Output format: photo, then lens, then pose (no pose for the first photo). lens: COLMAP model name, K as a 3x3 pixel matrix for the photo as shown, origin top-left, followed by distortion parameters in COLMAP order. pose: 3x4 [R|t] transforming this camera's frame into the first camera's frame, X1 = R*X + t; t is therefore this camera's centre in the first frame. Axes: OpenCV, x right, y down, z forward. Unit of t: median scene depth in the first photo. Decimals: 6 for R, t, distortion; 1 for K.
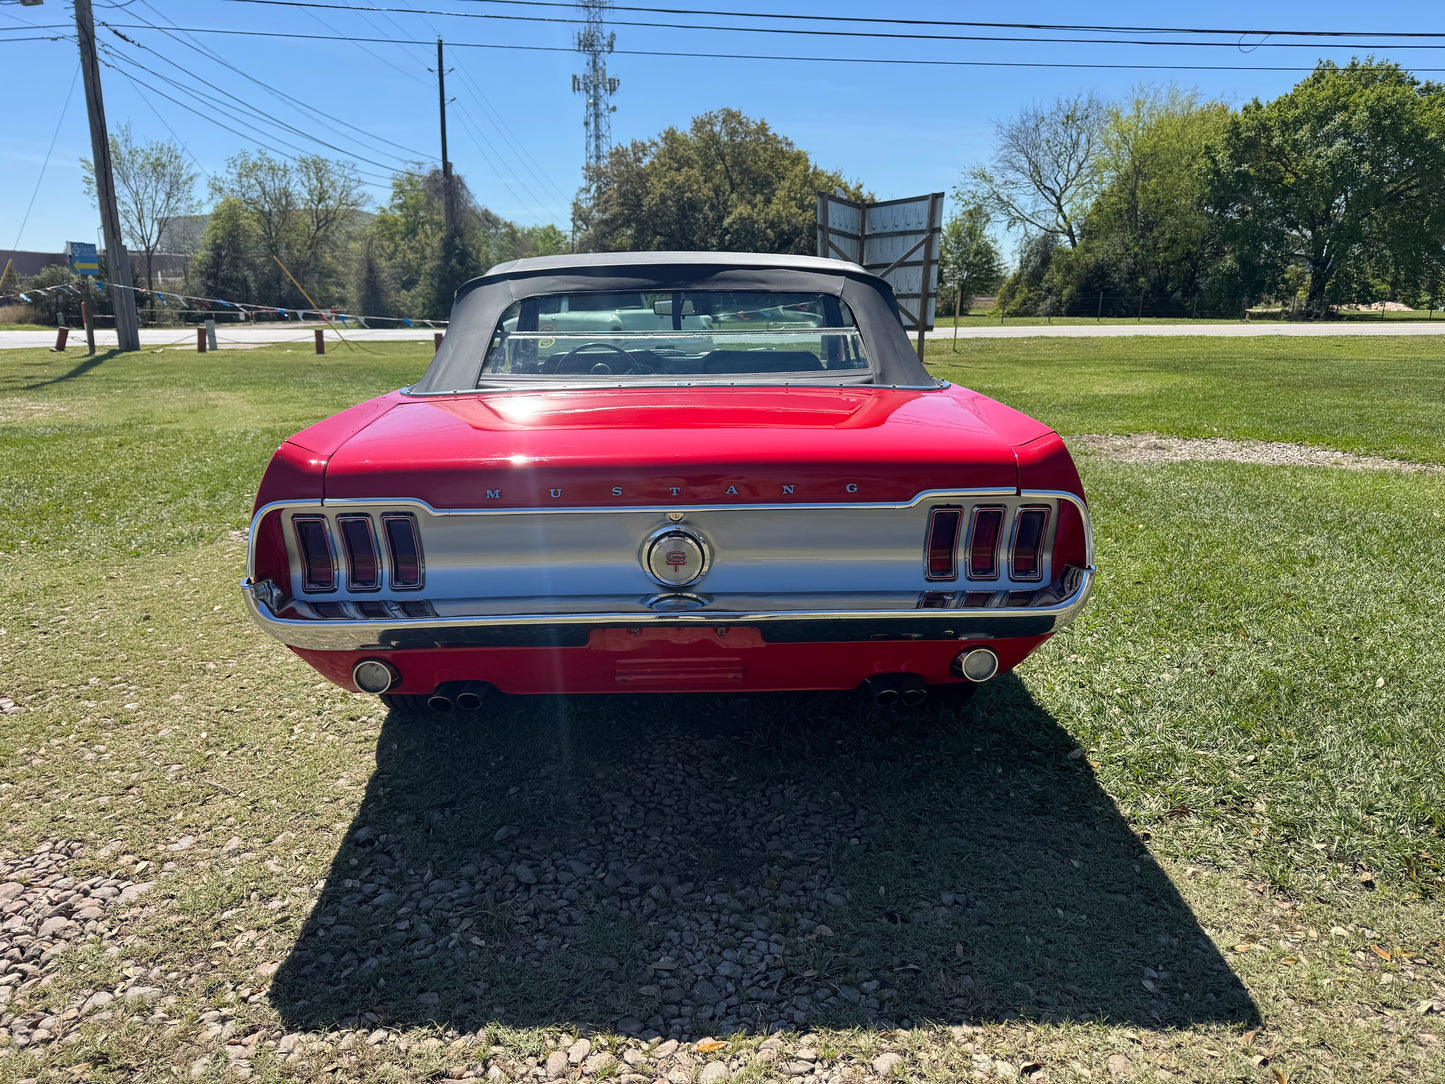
lens RADIAL K [[1025.2, 0, 724.3], [0, 1025.2, 541.2], [0, 0, 1]] dist [0.021649, -0.031922]
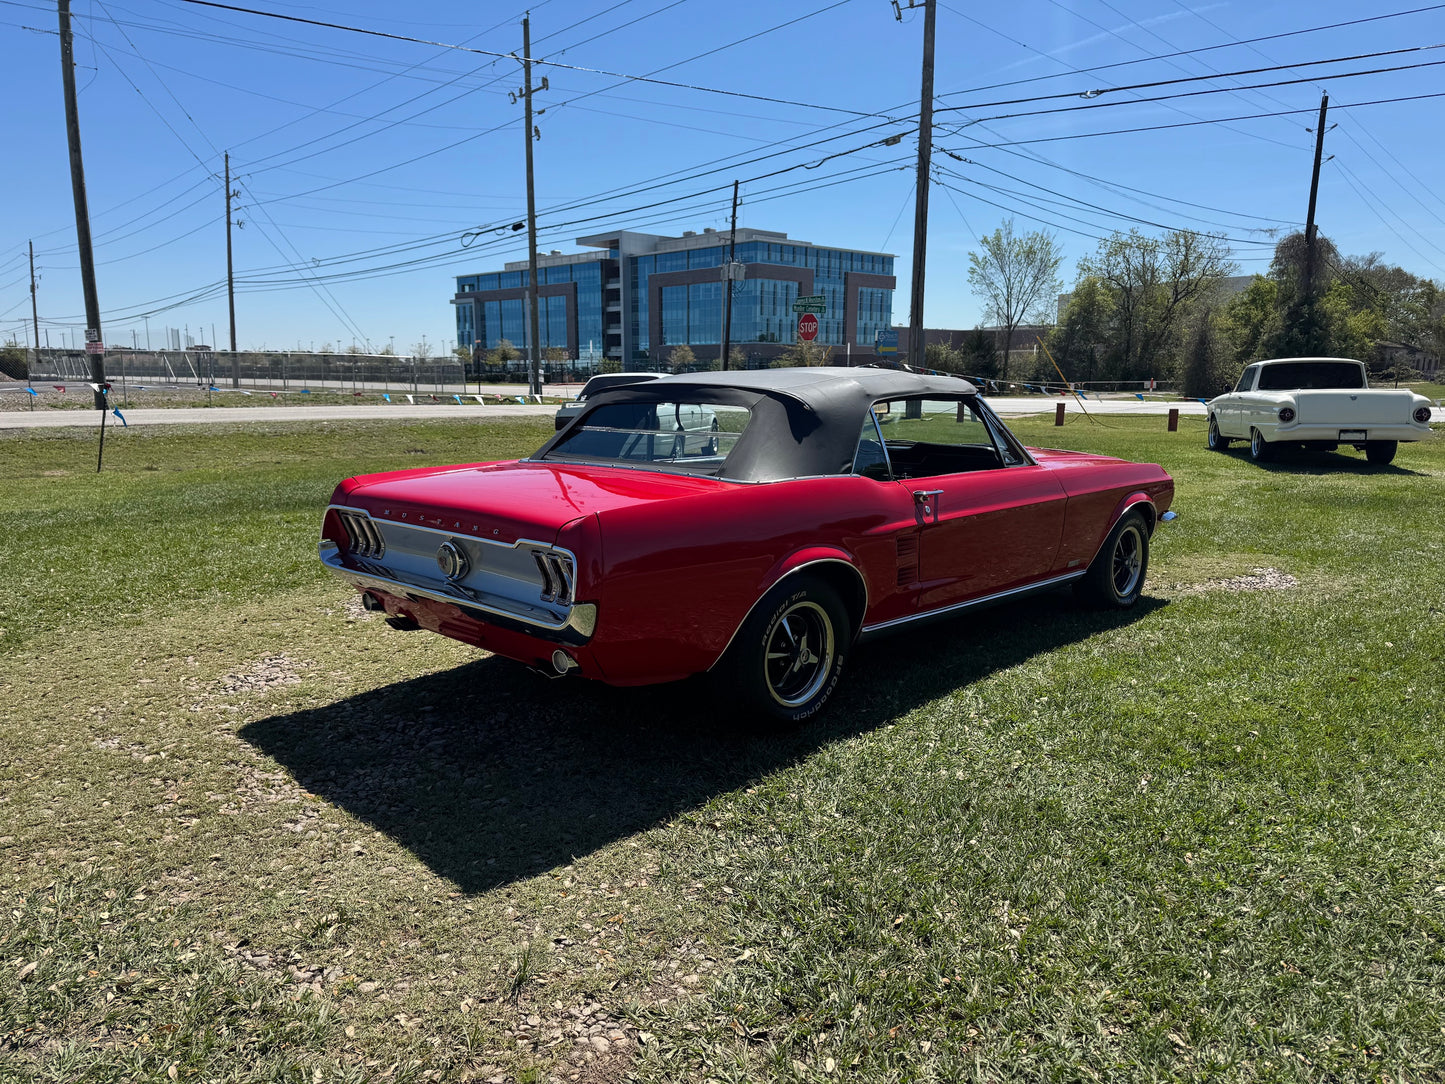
lens RADIAL K [[1032.7, 0, 722.5], [0, 1032.7, 542.0], [0, 0, 1]] dist [0.008420, -0.015006]
pose [[0.692810, 0.120600, -0.710964, 0.067338], [-0.165768, 0.986148, 0.005743, -0.004456], [0.701808, 0.113876, 0.703205, 0.004269]]
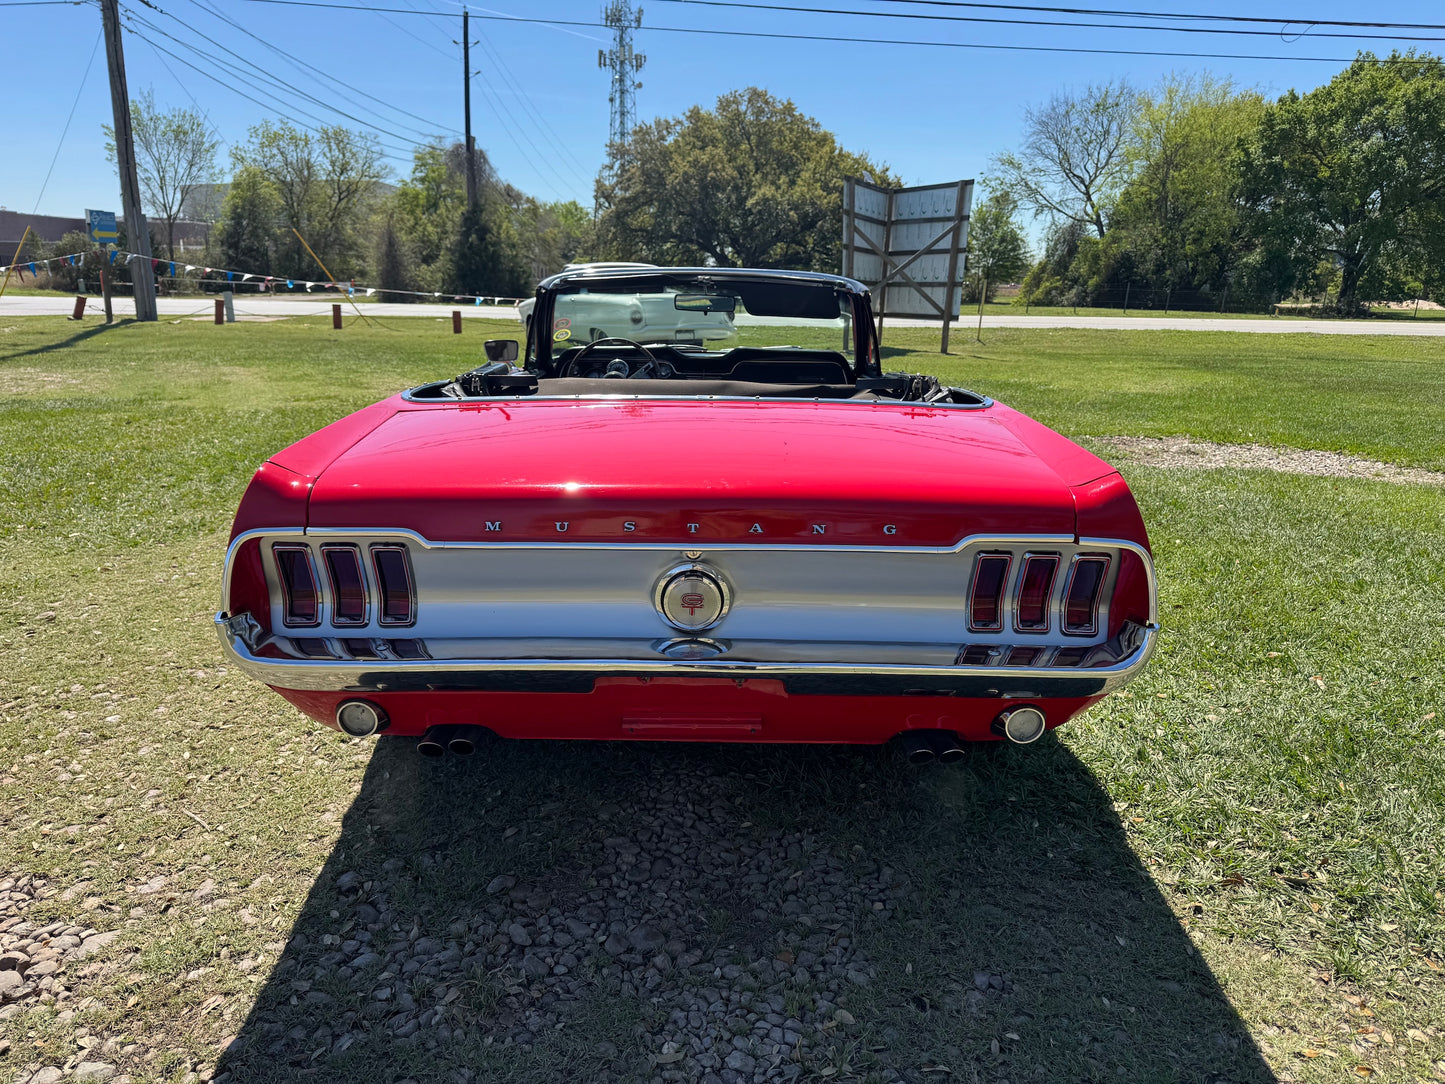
lens RADIAL K [[1028.4, 0, 725.4], [0, 1028.4, 536.8], [0, 0, 1]] dist [0.017325, -0.026855]
pose [[0.999557, 0.026892, -0.012720, -0.000354], [-0.026723, 0.999555, 0.013275, -0.002243], [0.013071, -0.012929, 0.999831, 0.003976]]
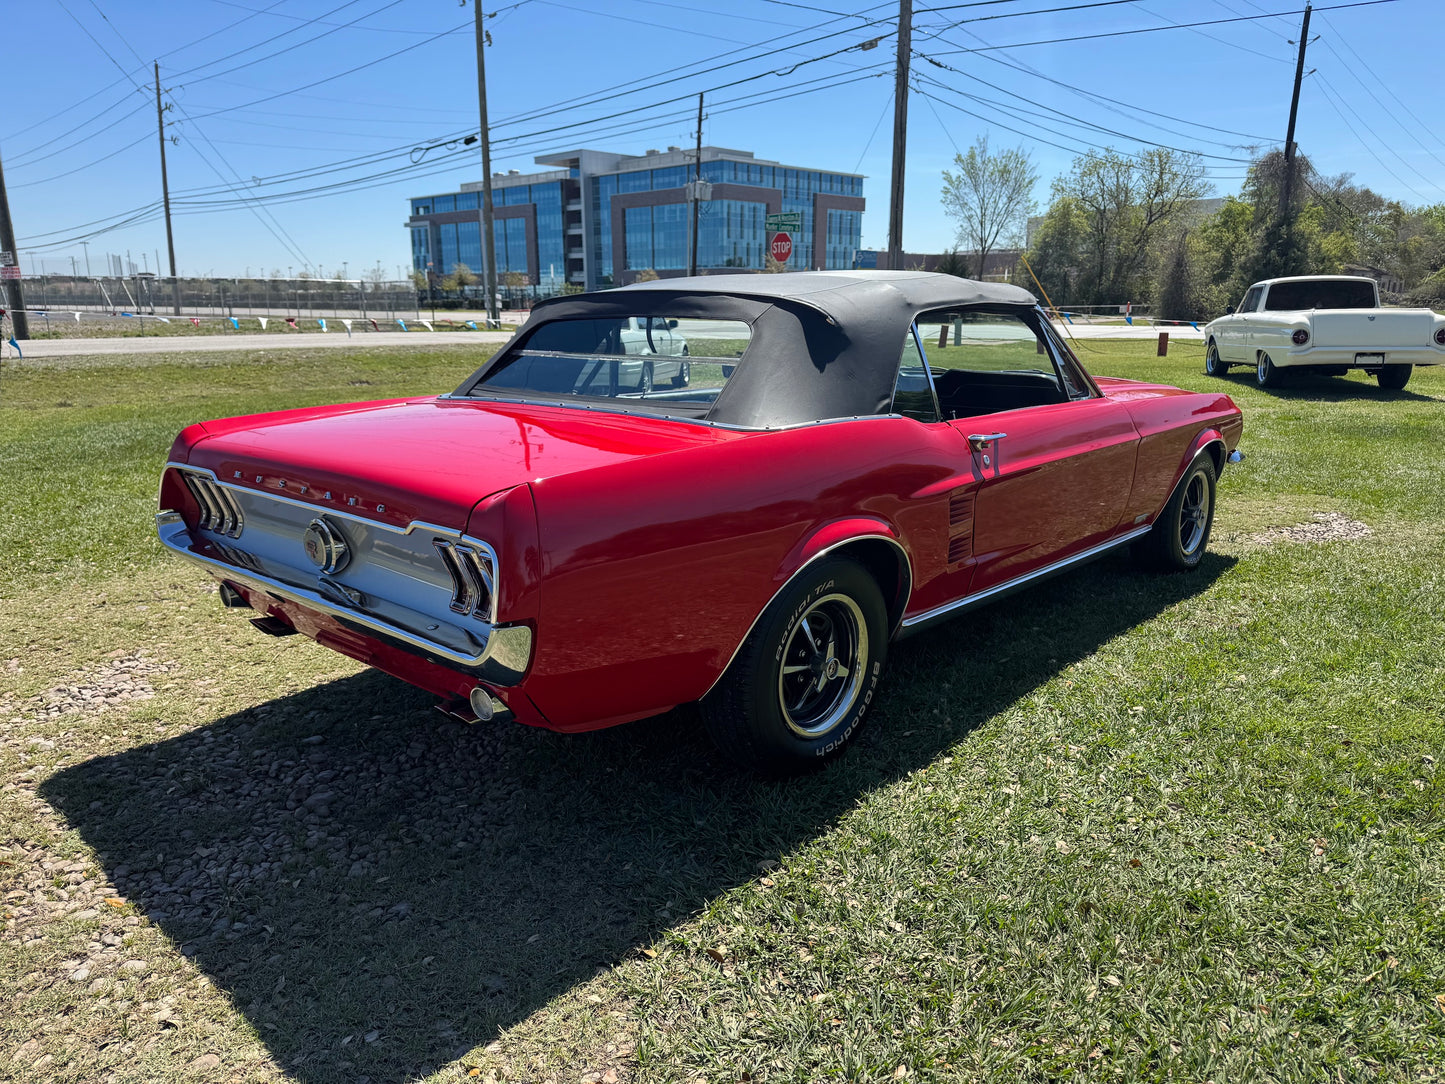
lens RADIAL K [[1034.3, 0, 730.6], [0, 1034.3, 542.2], [0, 0, 1]] dist [-0.004467, 0.000379]
pose [[0.720976, 0.159550, -0.674343, 0.049706], [-0.155475, 0.985568, 0.066960, -0.006328], [0.675294, 0.056566, 0.735376, 0.019257]]
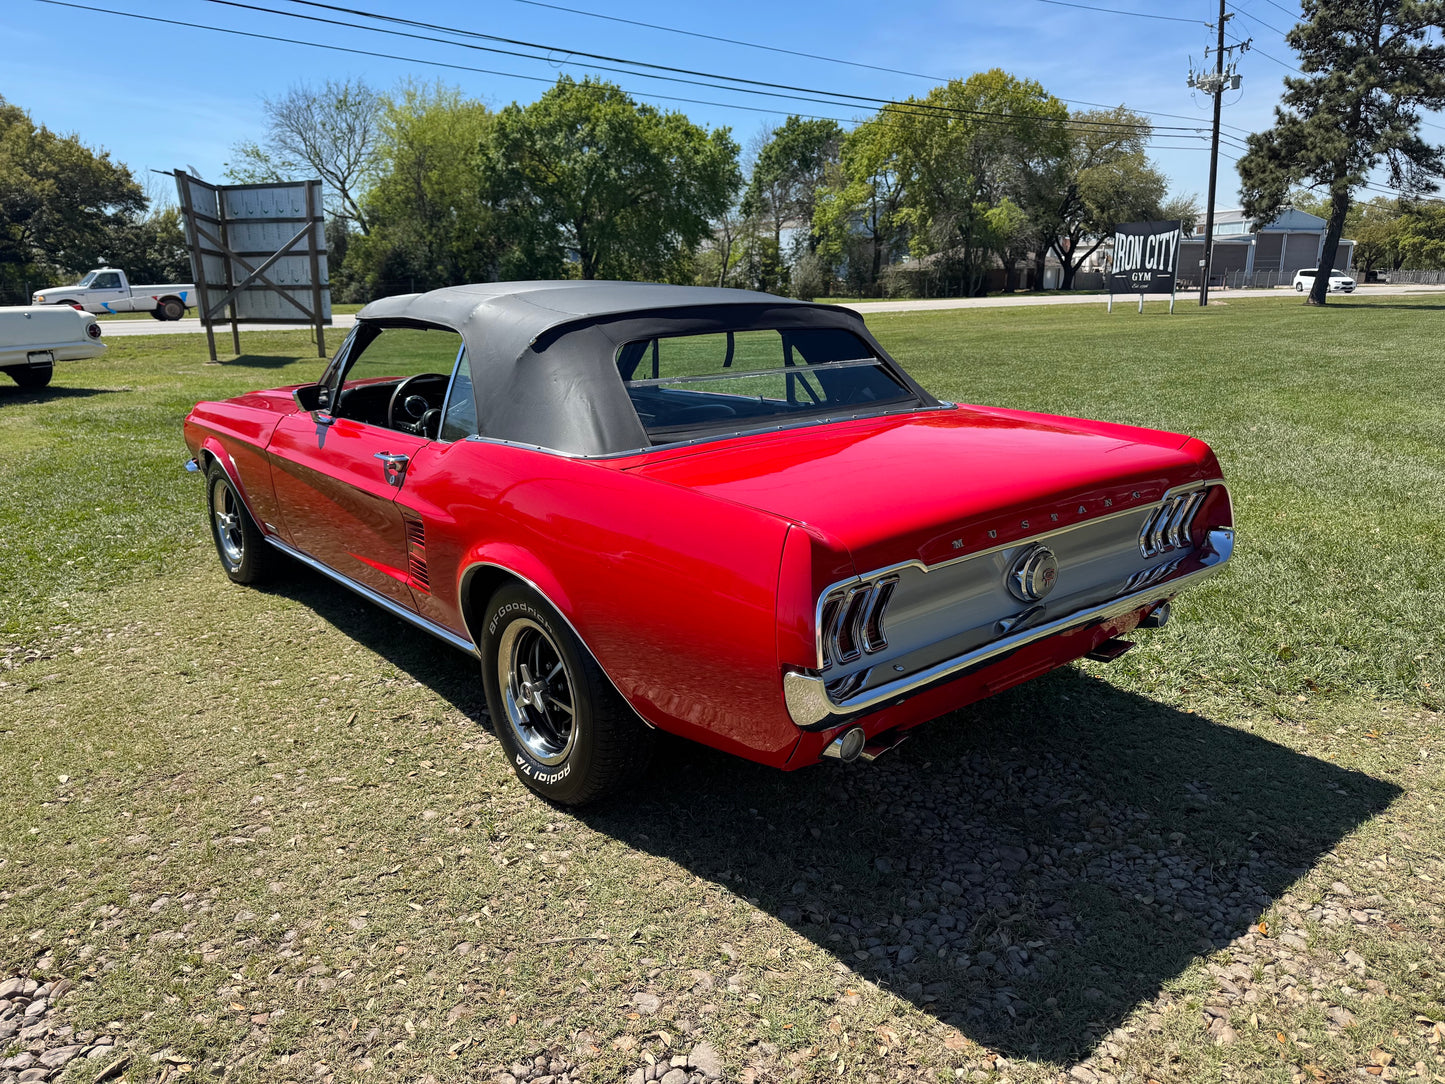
lens RADIAL K [[1036.0, 0, 698.3], [0, 1036.0, 539.4], [0, 0, 1]] dist [-0.006865, 0.000519]
pose [[0.794048, -0.142784, 0.590848, -0.047490], [0.135568, 0.989136, 0.056843, -0.006495], [-0.592545, 0.034963, 0.804778, 0.013077]]
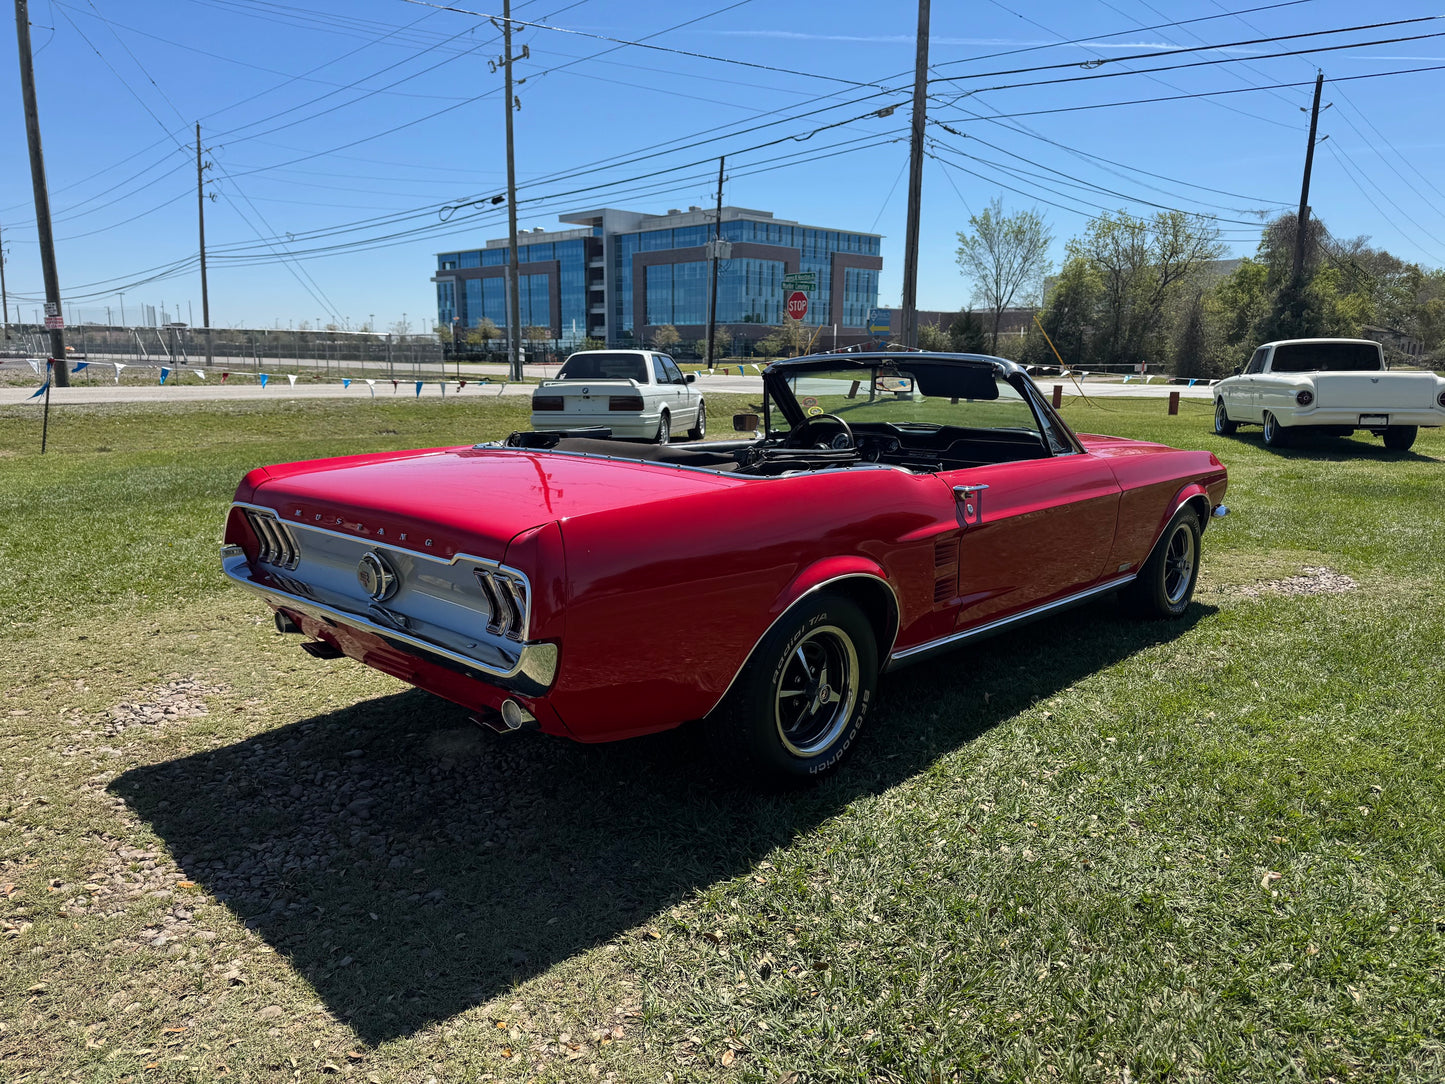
lens RADIAL K [[1032.7, 0, 722.5], [0, 1032.7, 542.0], [0, 0, 1]] dist [0.008420, -0.015006]
pose [[0.703360, 0.134892, -0.697918, 0.054840], [-0.168727, 0.985451, 0.020423, -0.005865], [0.690519, 0.103393, 0.715886, 0.014922]]
